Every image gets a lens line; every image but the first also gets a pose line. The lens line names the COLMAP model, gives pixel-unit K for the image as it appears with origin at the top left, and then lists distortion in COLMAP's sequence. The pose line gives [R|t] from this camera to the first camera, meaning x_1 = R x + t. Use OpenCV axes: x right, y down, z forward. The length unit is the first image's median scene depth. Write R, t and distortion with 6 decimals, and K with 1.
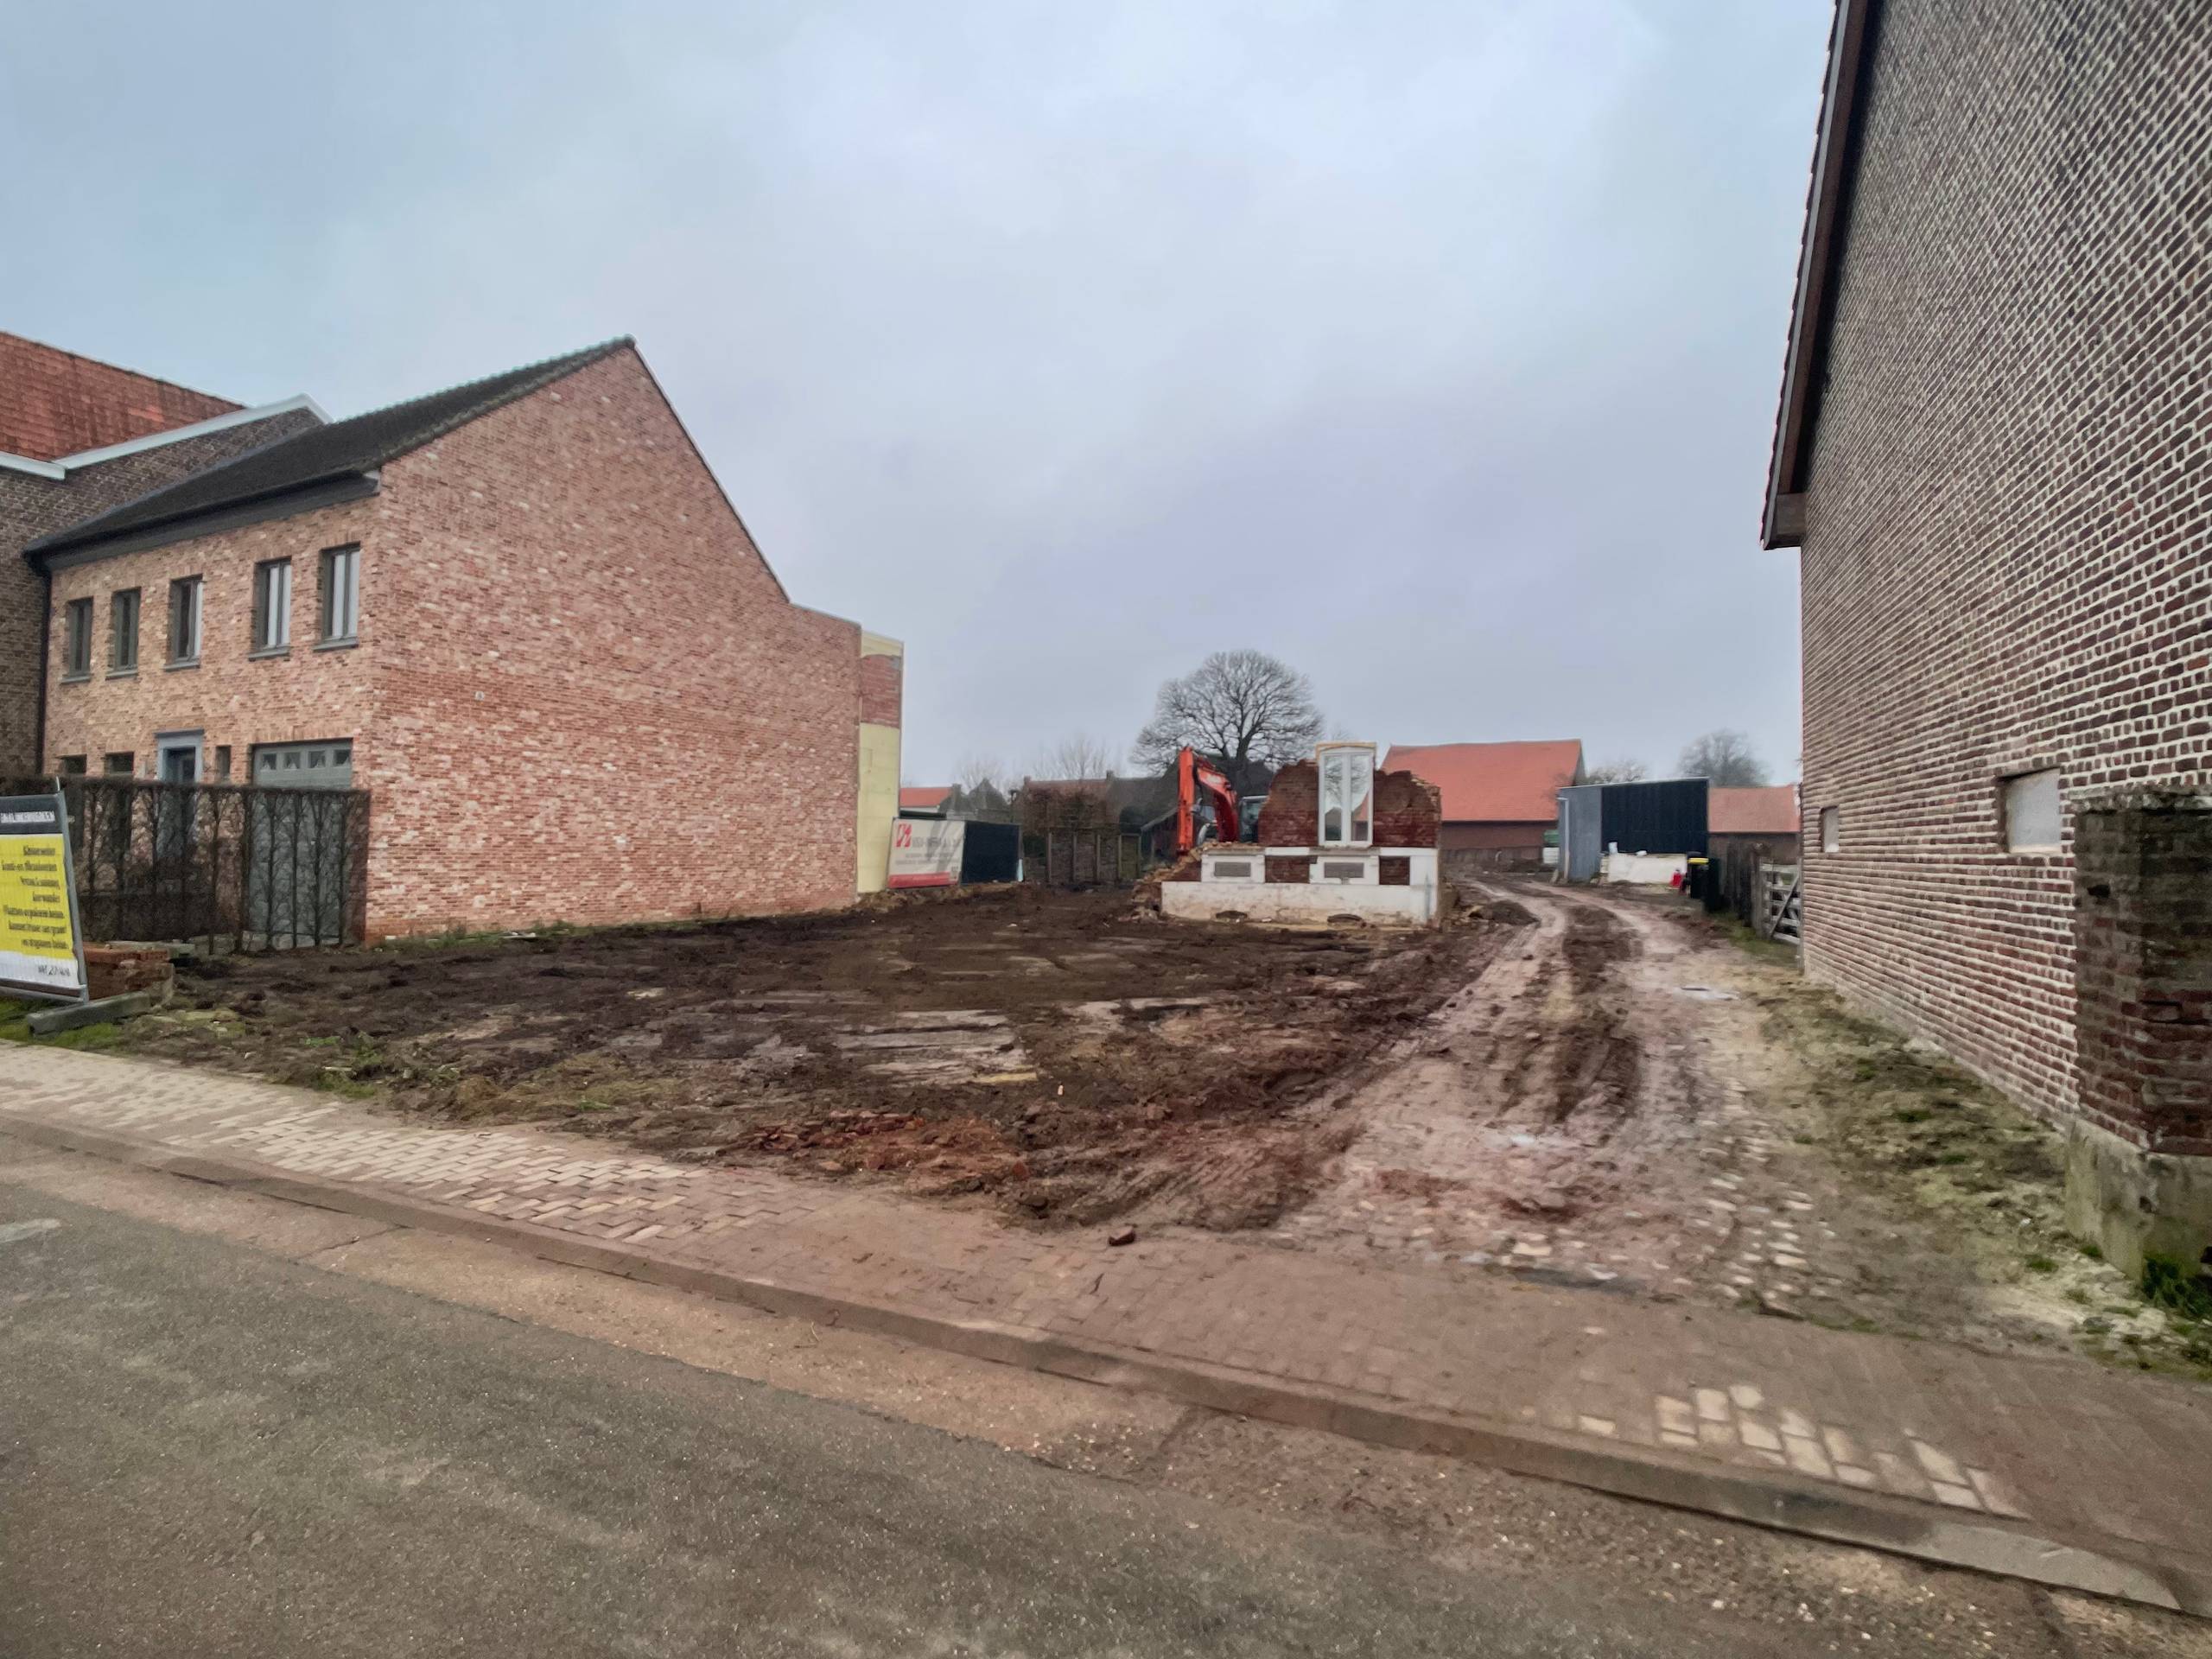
lens RADIAL K [[1069.2, 0, 1106.0], [0, 1069.2, 829.5], [0, 0, 1]] dist [-0.023515, 0.008930]
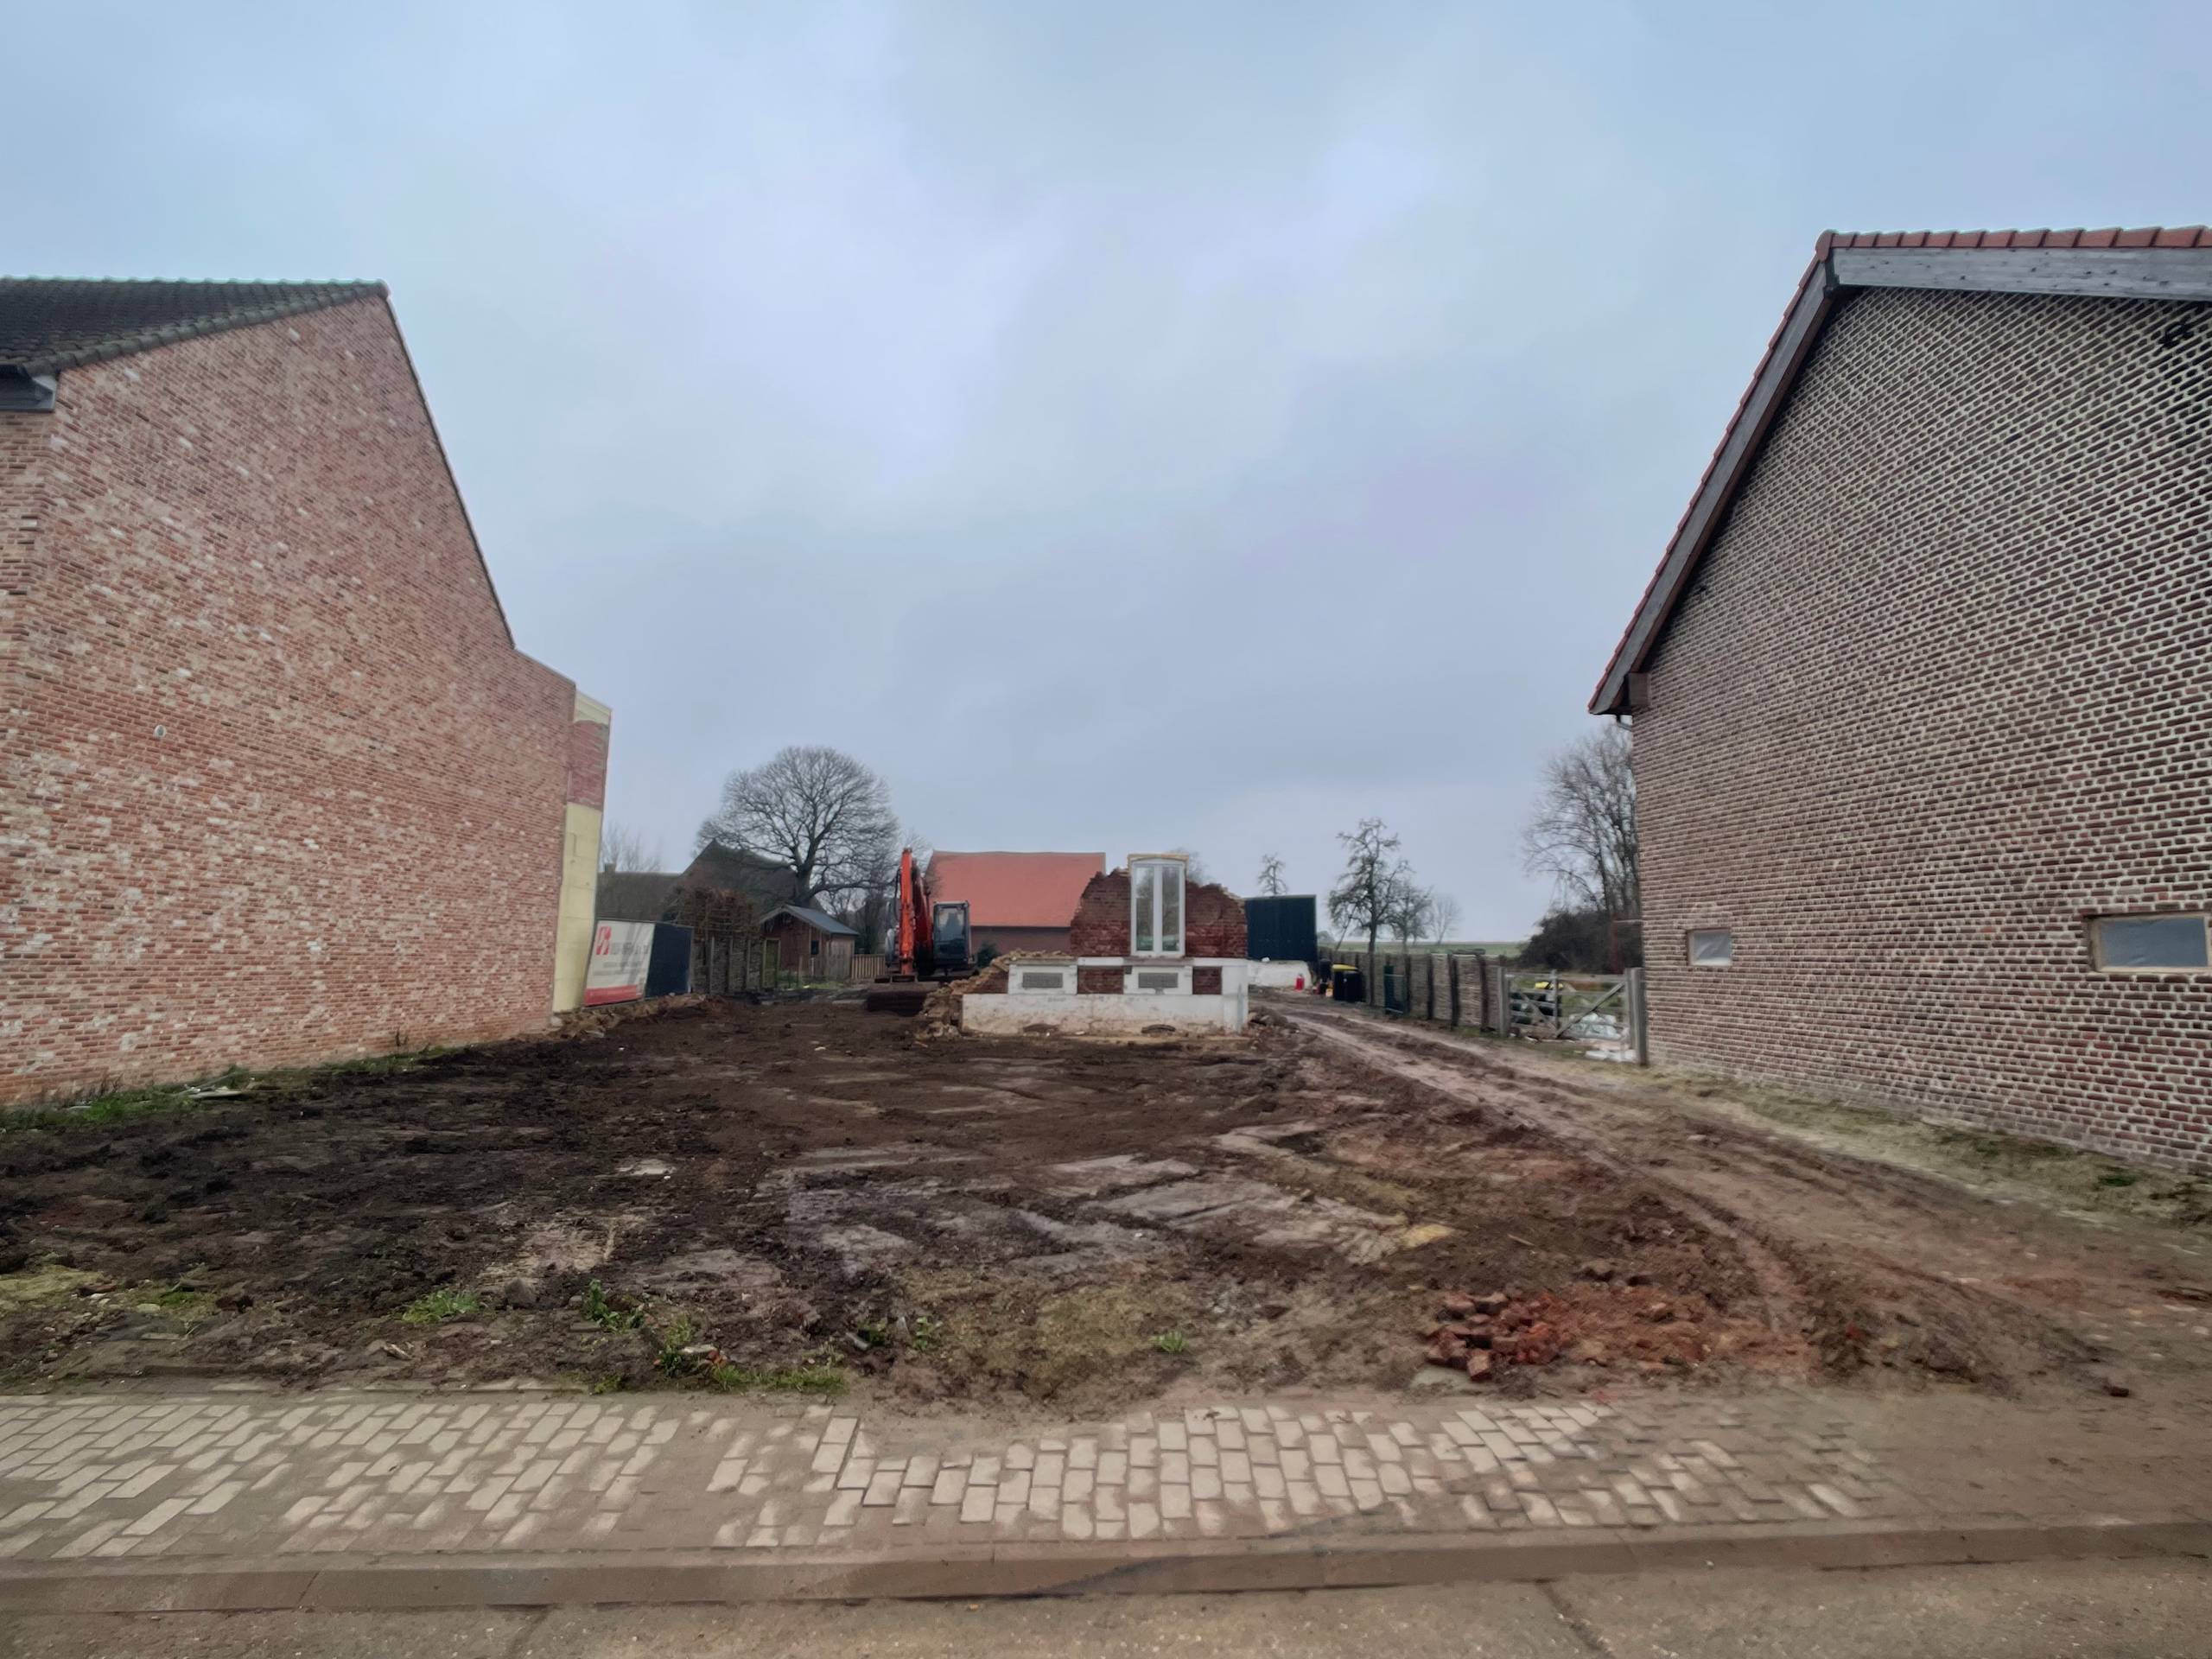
lens RADIAL K [[1069.2, 0, 1106.0], [0, 1069.2, 829.5], [0, 0, 1]] dist [-0.023515, 0.008930]
pose [[0.894490, 0.053579, 0.443867, -0.301501], [-0.010796, 0.995092, -0.098362, -0.004302], [-0.446959, 0.083192, 0.890678, 0.123529]]
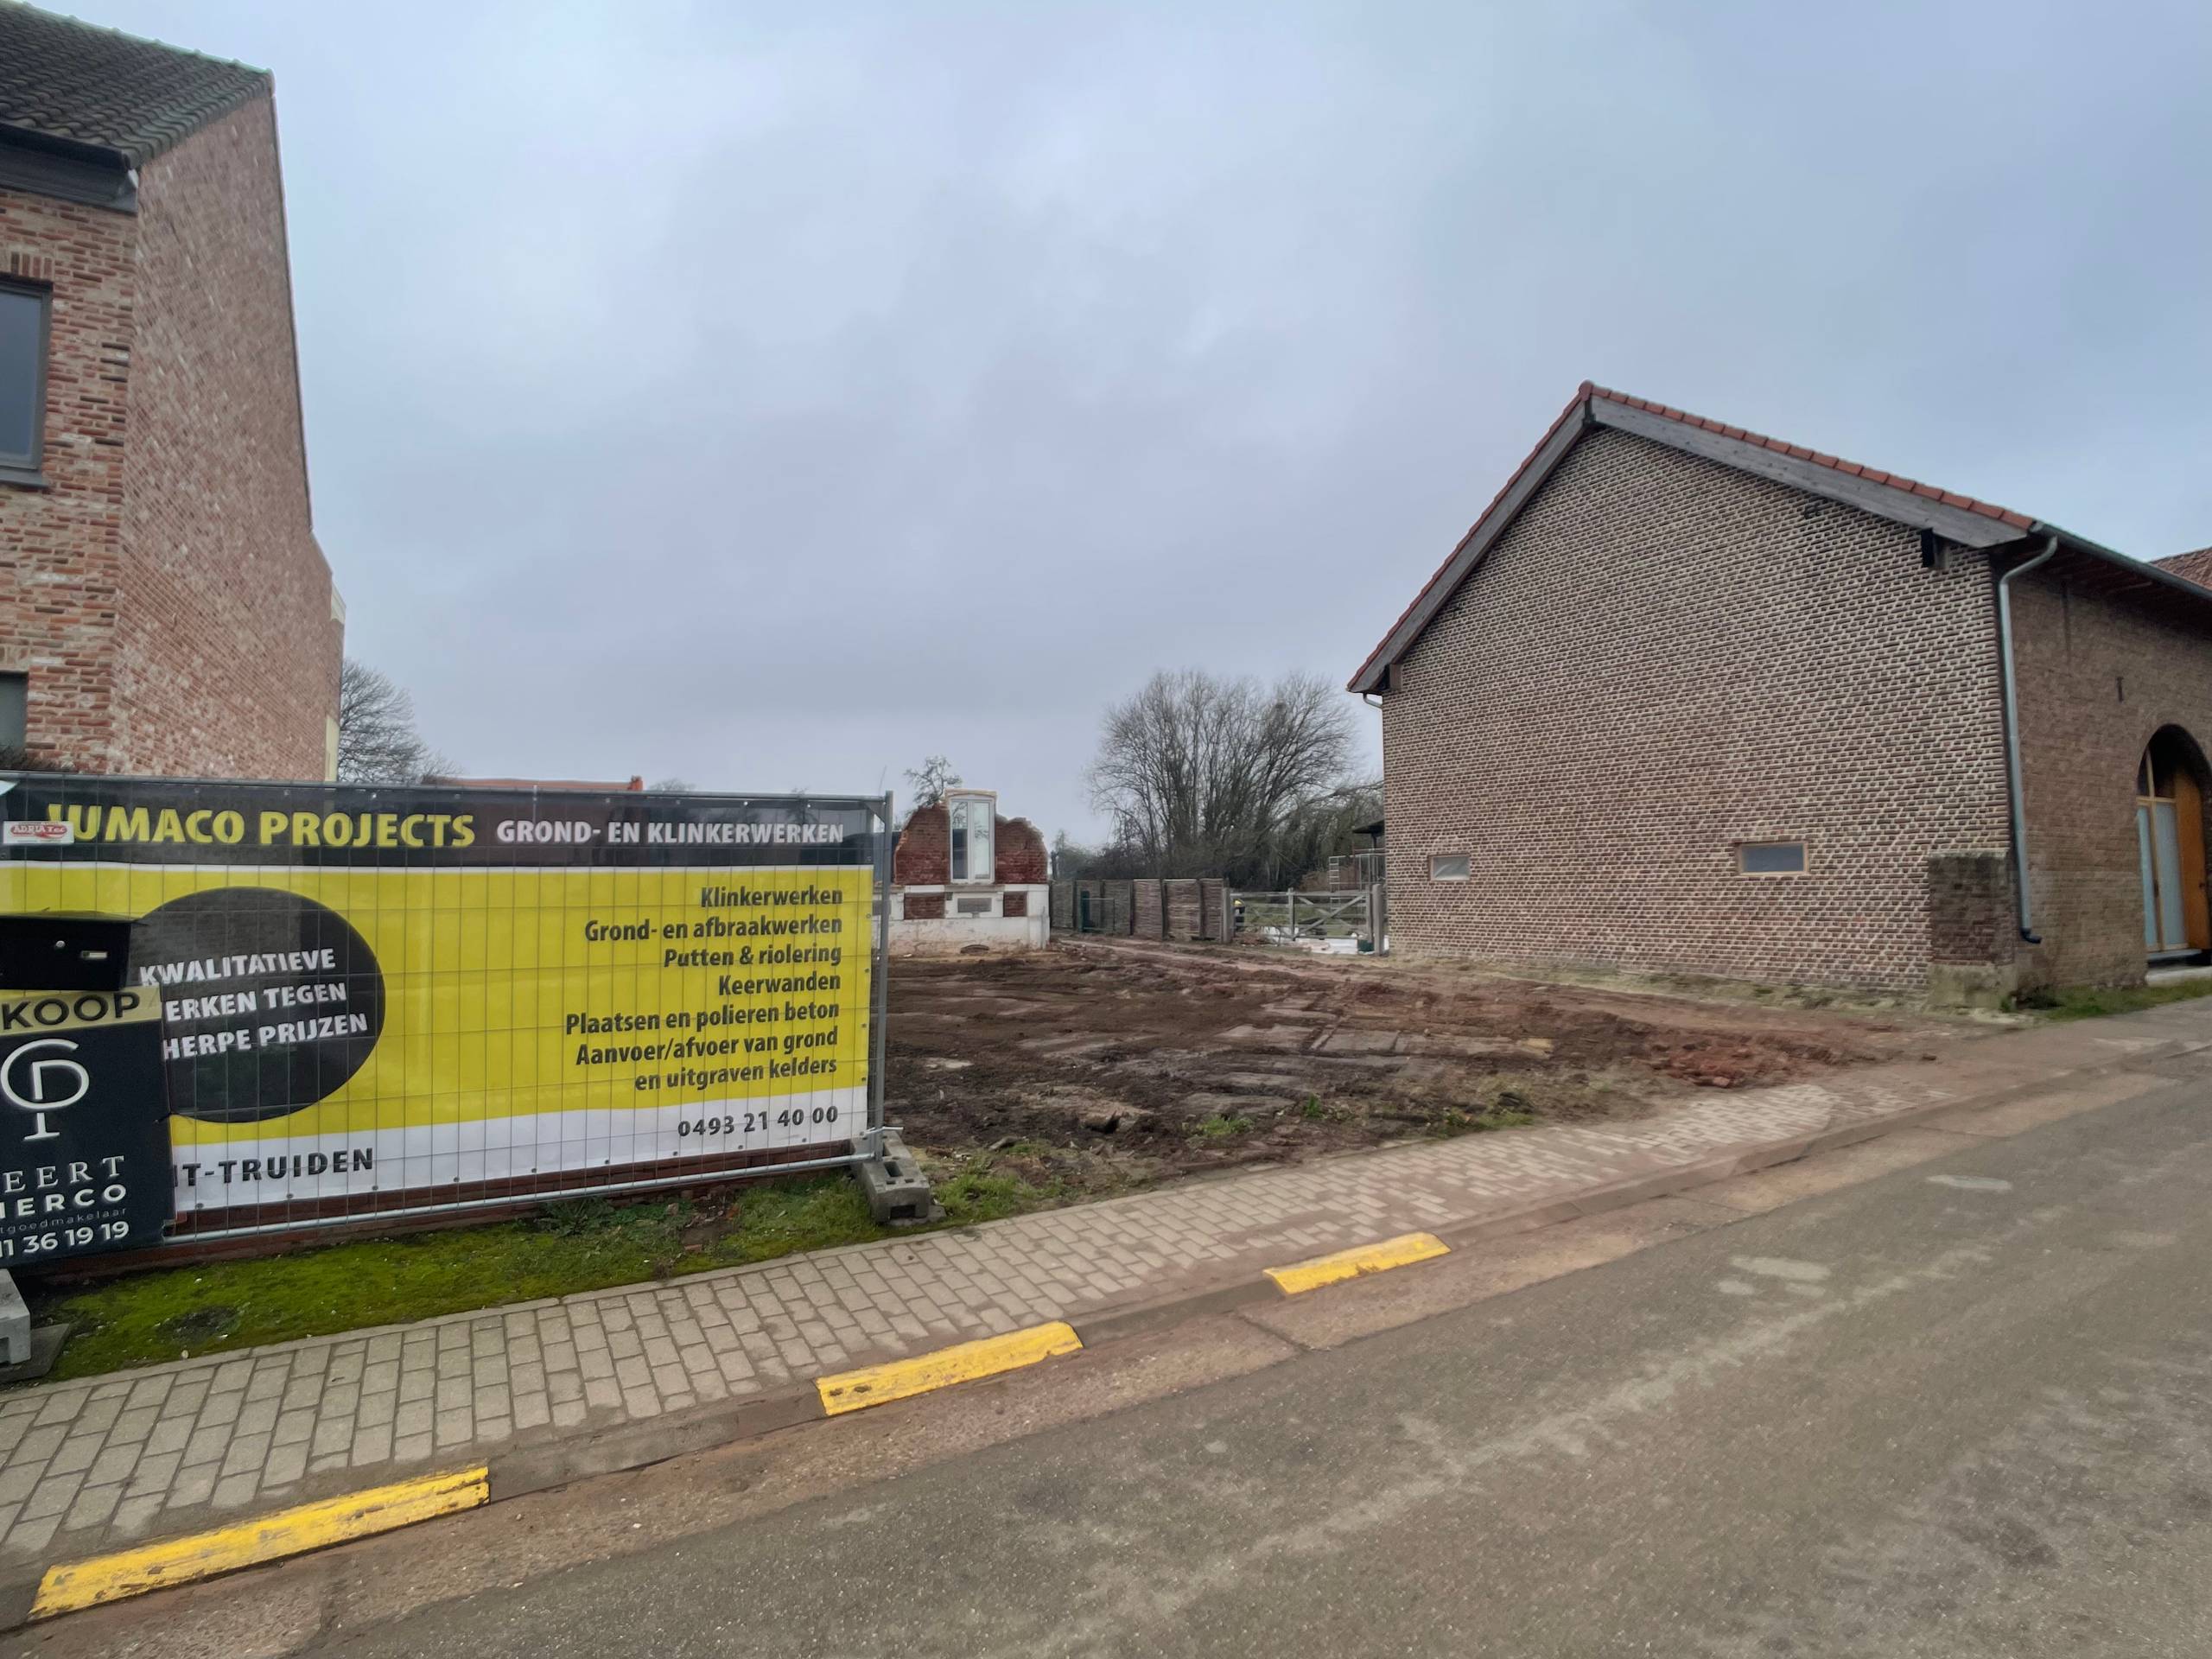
lens RADIAL K [[1063.3, 0, 1091.4], [0, 1063.3, 831.1], [0, 0, 1]] dist [-0.023962, 0.008792]
pose [[0.603345, 0.029610, 0.796930, -0.639473], [0.001451, 0.999268, -0.038227, 0.003771], [-0.797479, 0.024221, 0.602861, 0.258210]]
